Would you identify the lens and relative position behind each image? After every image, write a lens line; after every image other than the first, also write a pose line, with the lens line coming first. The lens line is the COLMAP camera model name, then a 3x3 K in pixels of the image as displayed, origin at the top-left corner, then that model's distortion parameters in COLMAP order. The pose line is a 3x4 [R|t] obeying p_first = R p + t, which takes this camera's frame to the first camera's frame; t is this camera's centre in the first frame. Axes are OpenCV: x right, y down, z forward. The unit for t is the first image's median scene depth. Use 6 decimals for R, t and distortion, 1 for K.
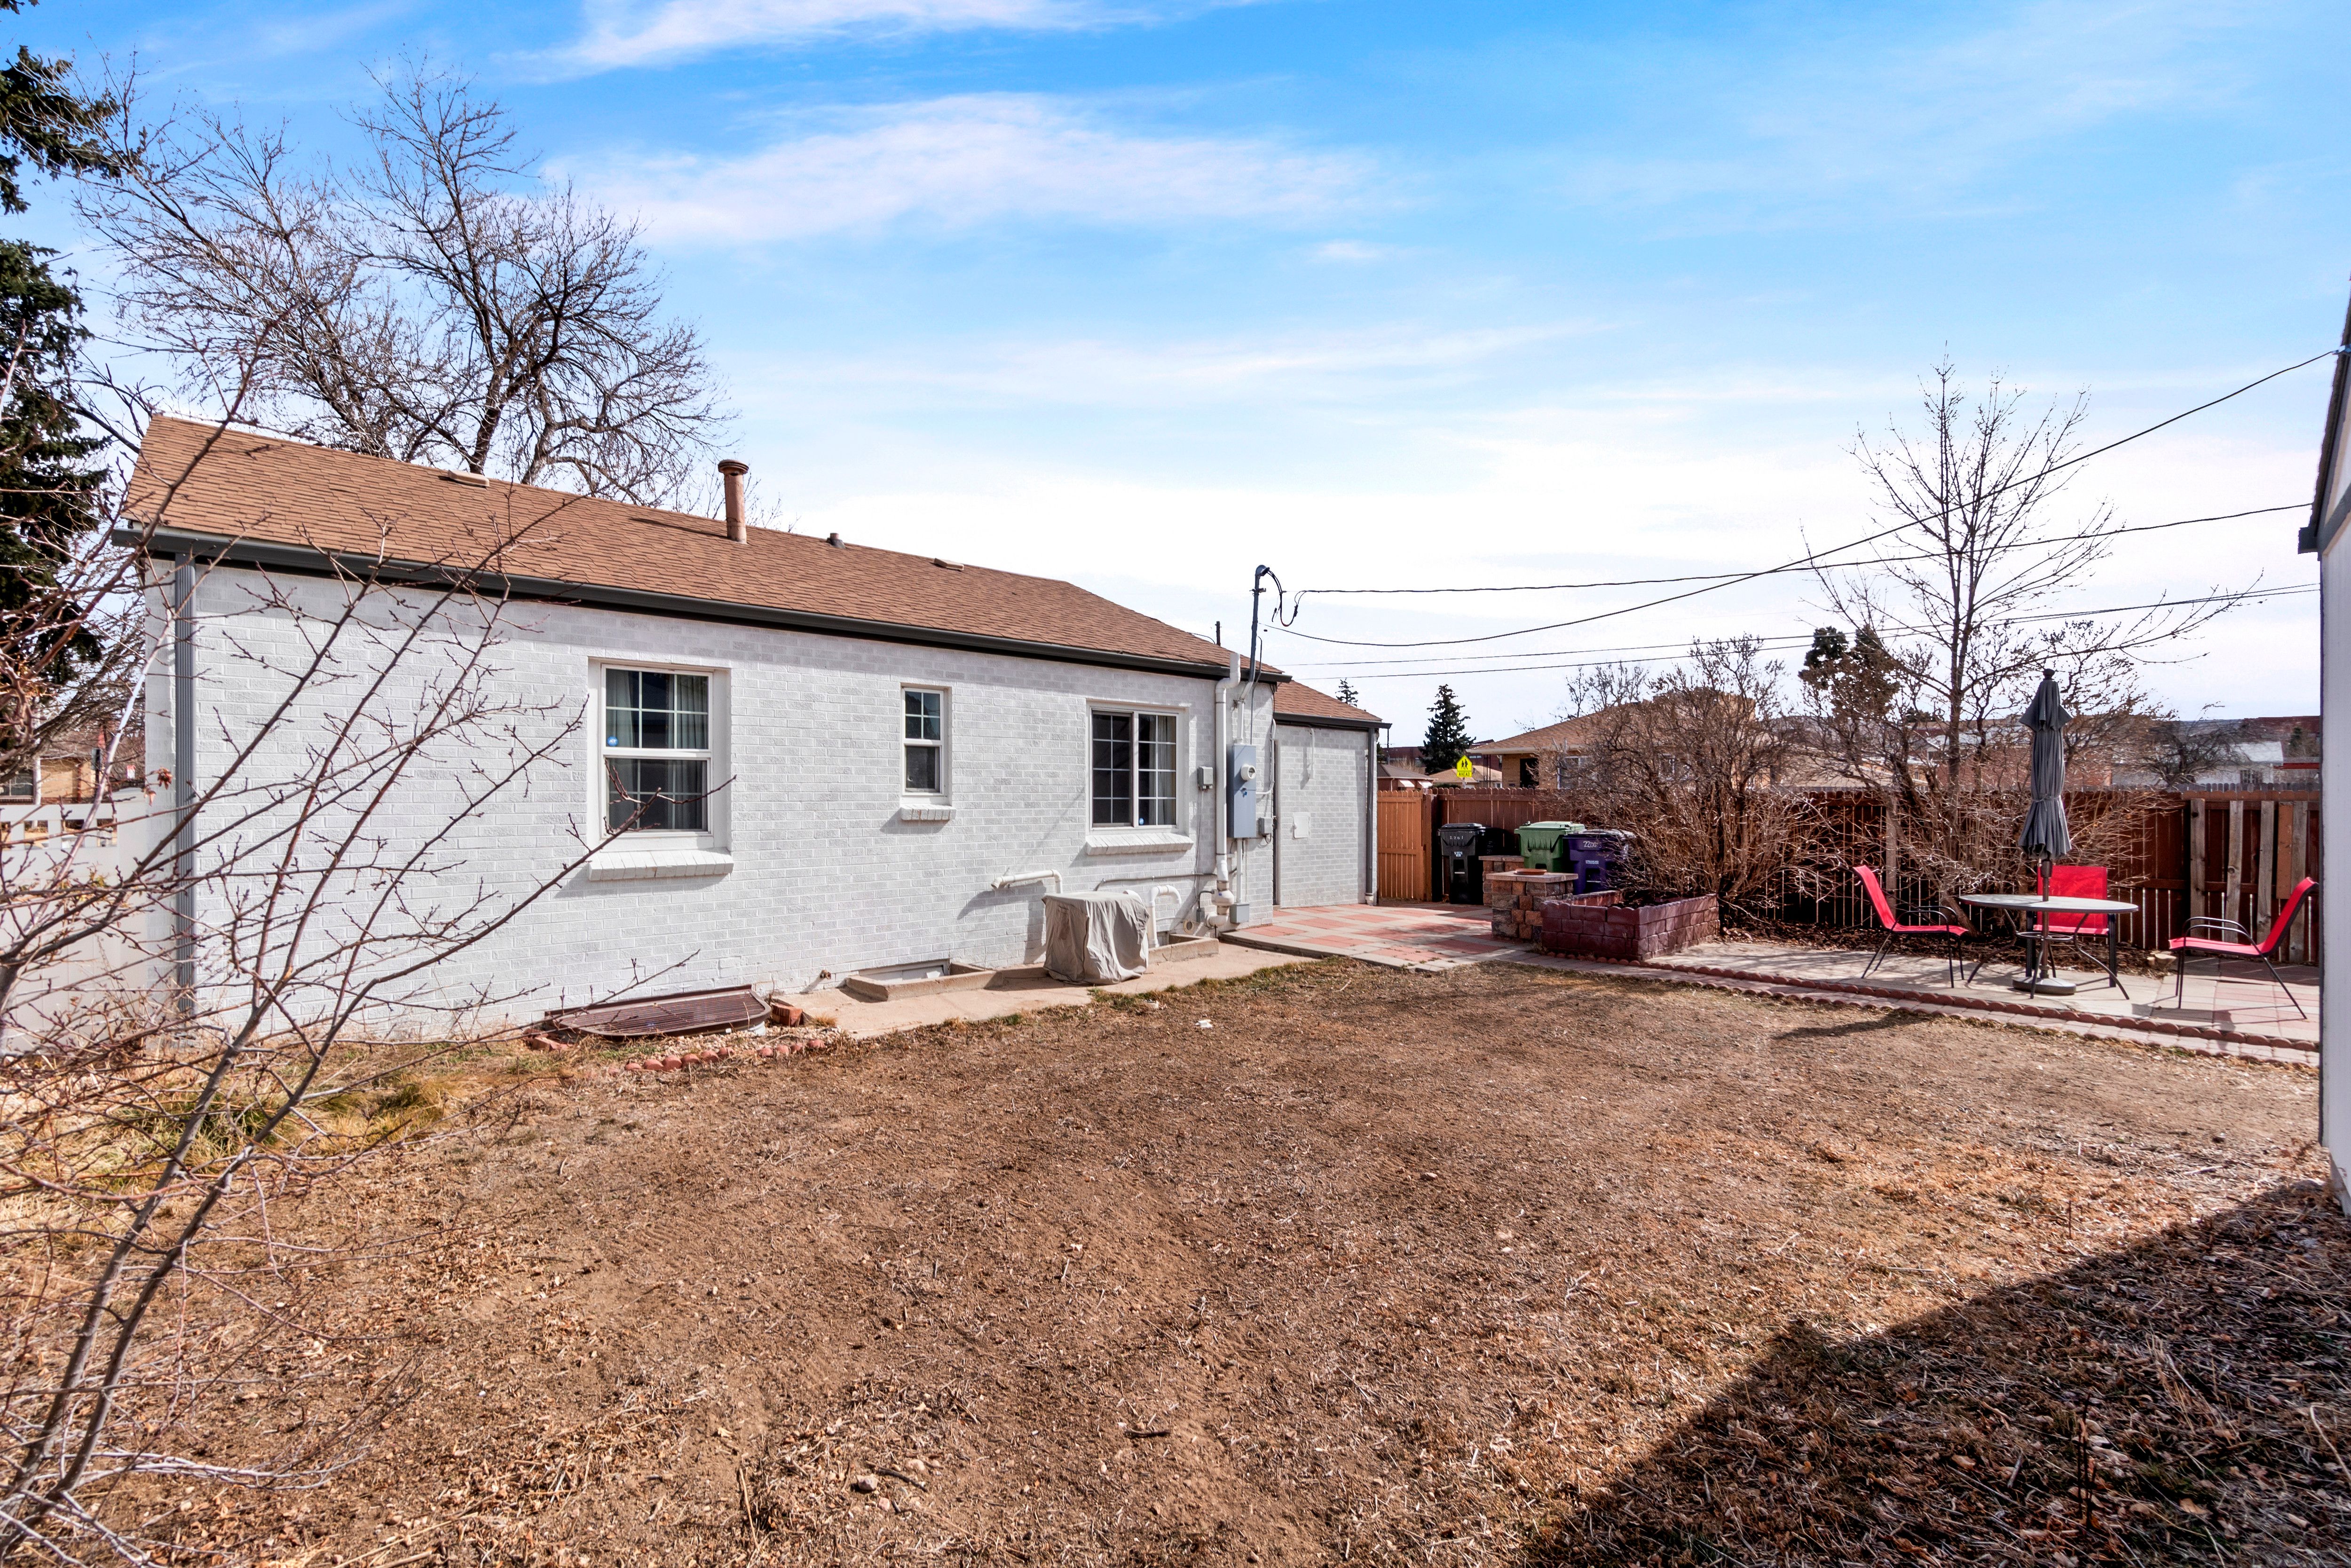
lens RADIAL K [[959.8, 0, 1173.2], [0, 959.8, 790.7], [0, 0, 1]] dist [-0.000060, -0.000086]
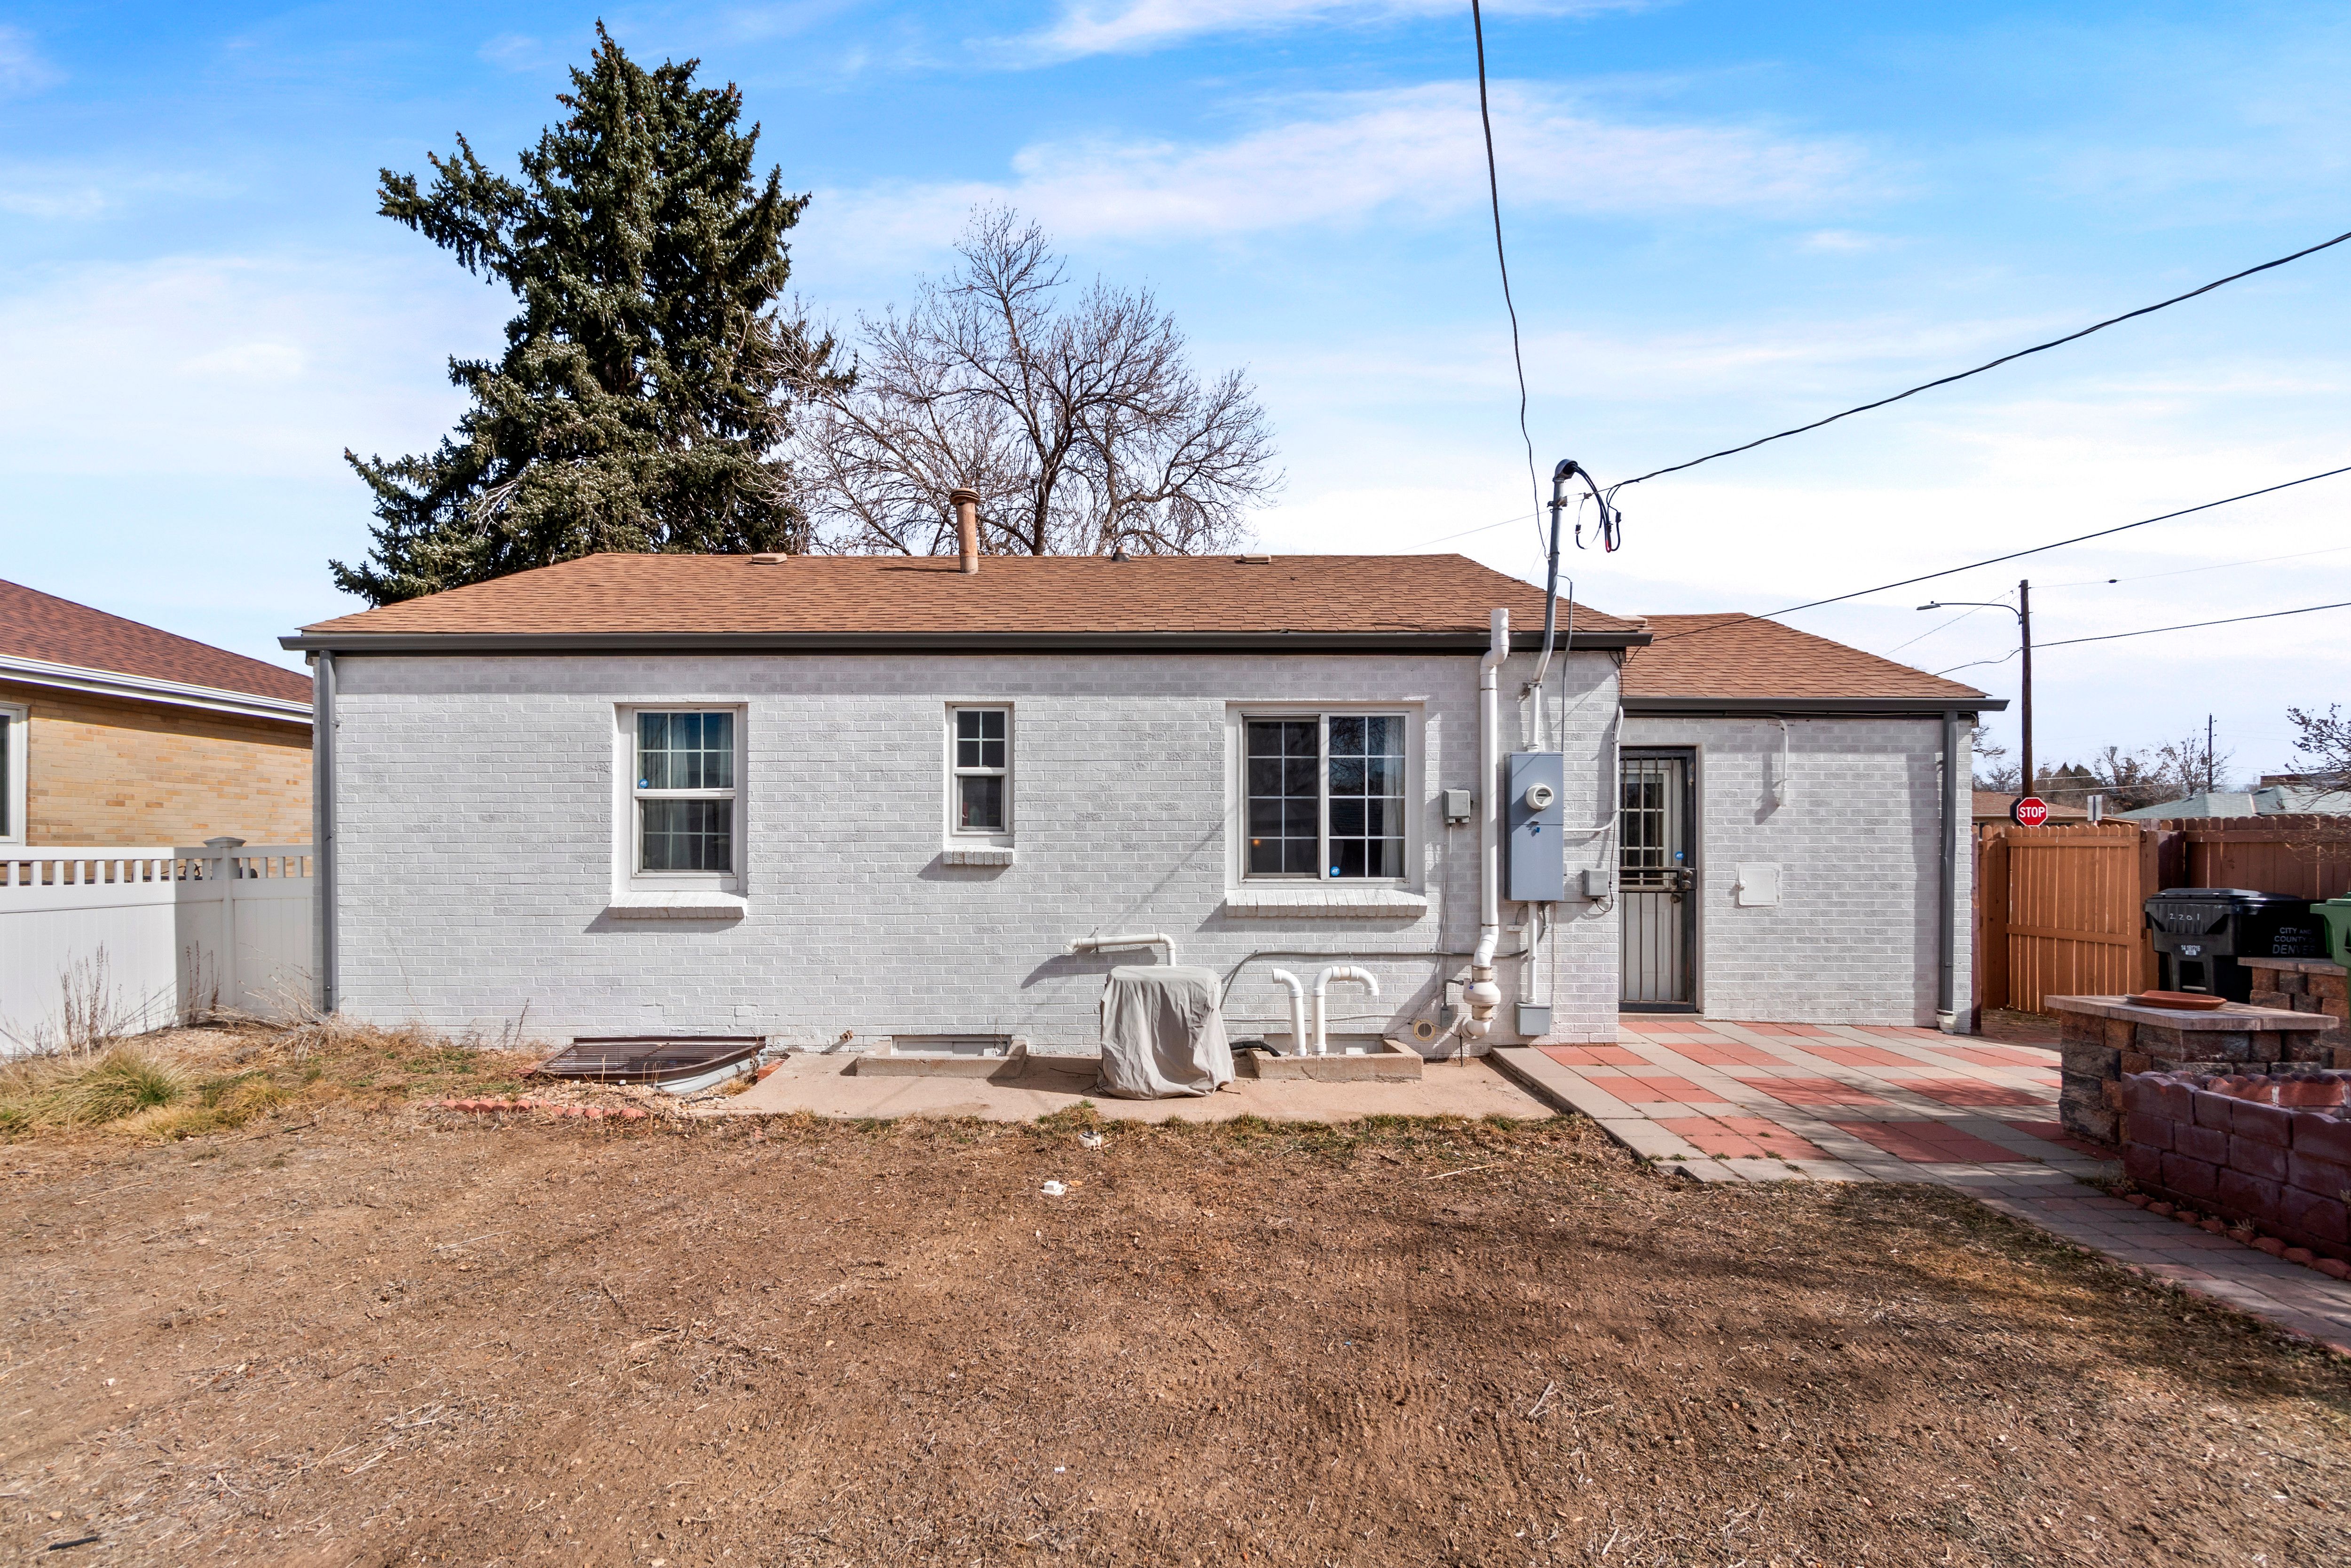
lens RADIAL K [[1014.4, 0, 1161.5], [0, 1014.4, 849.1], [0, 0, 1]] dist [0.000804, 0.000448]
pose [[0.743289, 0.000086, -0.668970, 0.406087], [0.006278, 0.999955, 0.007104, 0.010699], [0.668941, -0.009480, 0.743255, 0.412461]]
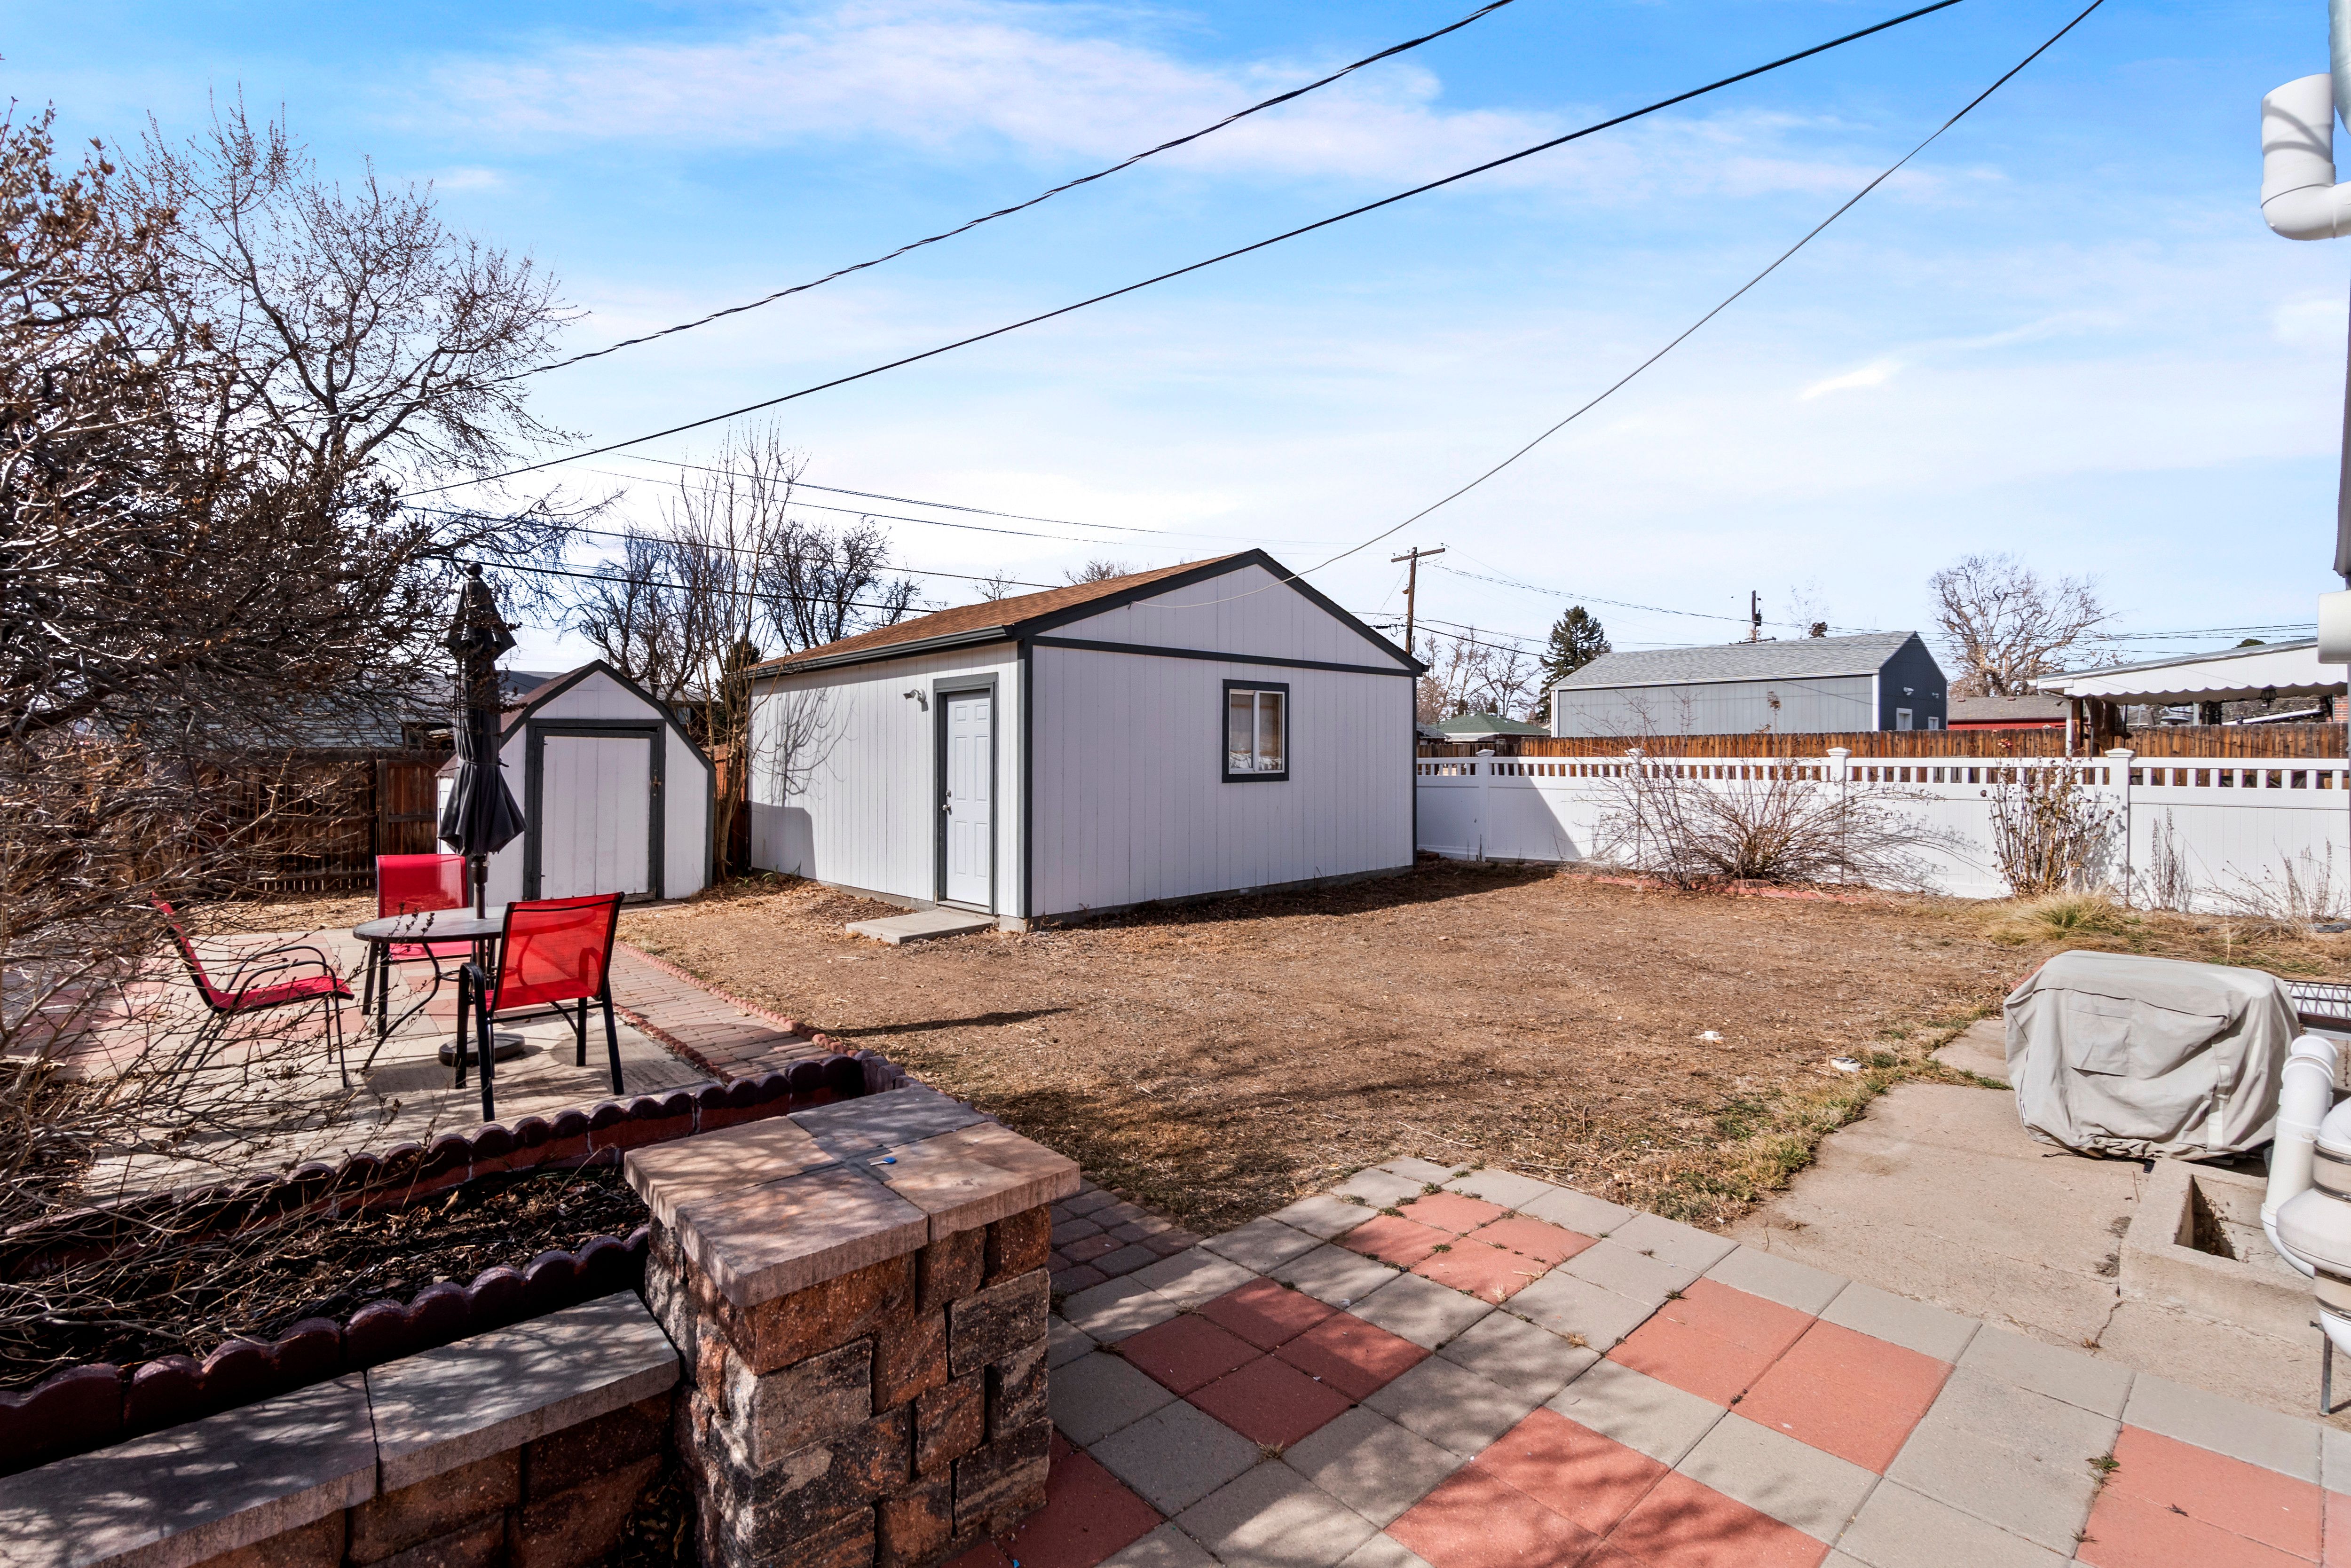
lens RADIAL K [[1056.8, 0, 1148.2], [0, 1056.8, 783.9], [0, 0, 1]] dist [-0.001182, 0.001044]
pose [[-0.999894, 0.000476, 0.014538, 0.376126], [0.000830, 0.999703, 0.024350, 0.004600], [-0.014522, 0.024359, -0.999598, 1.409973]]
